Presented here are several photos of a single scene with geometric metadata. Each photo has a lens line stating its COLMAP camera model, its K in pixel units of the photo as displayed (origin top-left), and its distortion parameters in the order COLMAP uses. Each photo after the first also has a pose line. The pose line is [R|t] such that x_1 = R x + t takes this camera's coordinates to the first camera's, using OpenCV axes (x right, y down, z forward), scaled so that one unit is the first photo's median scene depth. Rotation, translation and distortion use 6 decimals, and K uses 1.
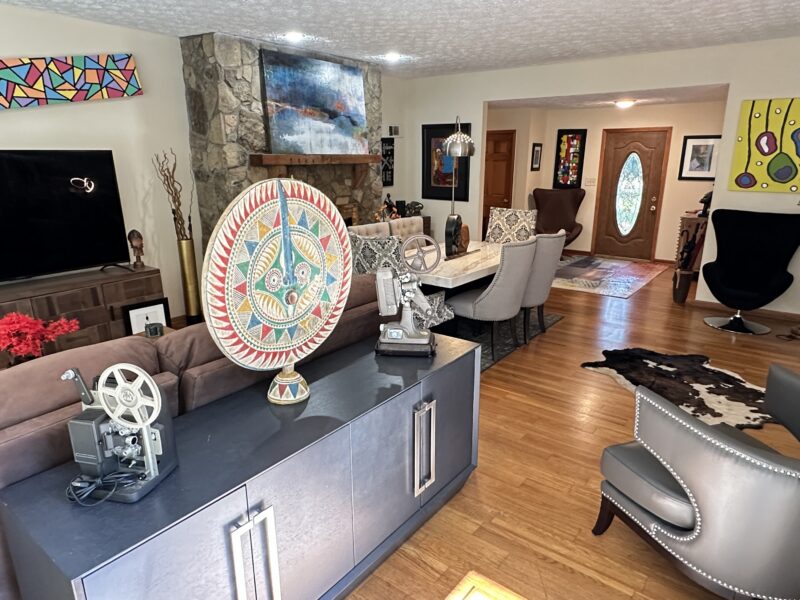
lens RADIAL K [[507.8, 0, 399.5], [0, 507.8, 301.9], [0, 0, 1]] dist [-0.002265, 0.000662]
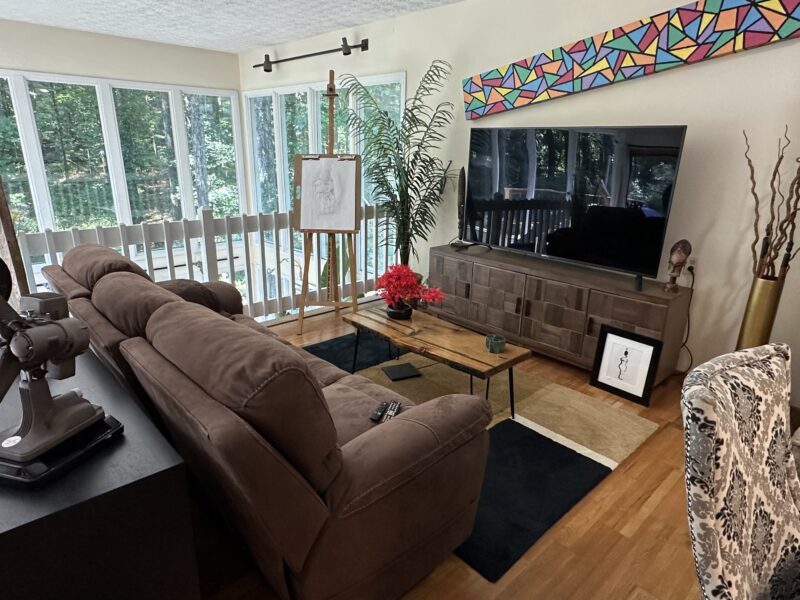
lens RADIAL K [[497.4, 0, 396.6], [0, 497.4, 299.6], [0, 0, 1]] dist [0.003654, -0.000560]
pose [[-0.155198, 0.293672, -0.943223, 0.198949], [-0.296965, 0.896763, 0.328069, -0.161691], [0.942192, 0.331020, -0.051966, 0.629900]]
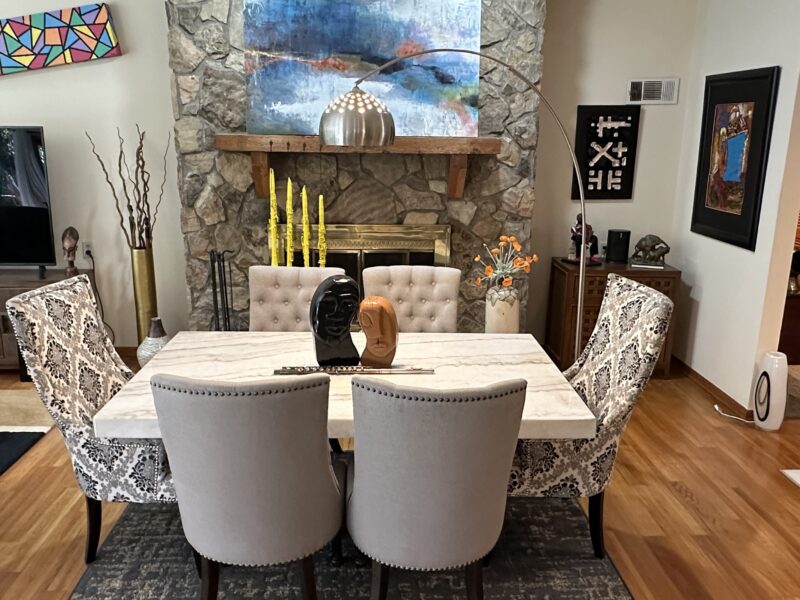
lens RADIAL K [[676.4, 0, 400.0], [0, 676.4, 305.9], [0, 0, 1]] dist [-0.009368, 0.006455]
pose [[0.653389, 0.199794, -0.730182, 0.547136], [-0.222444, 0.972635, 0.067085, -0.189926], [0.723604, 0.118592, 0.679951, 0.617695]]
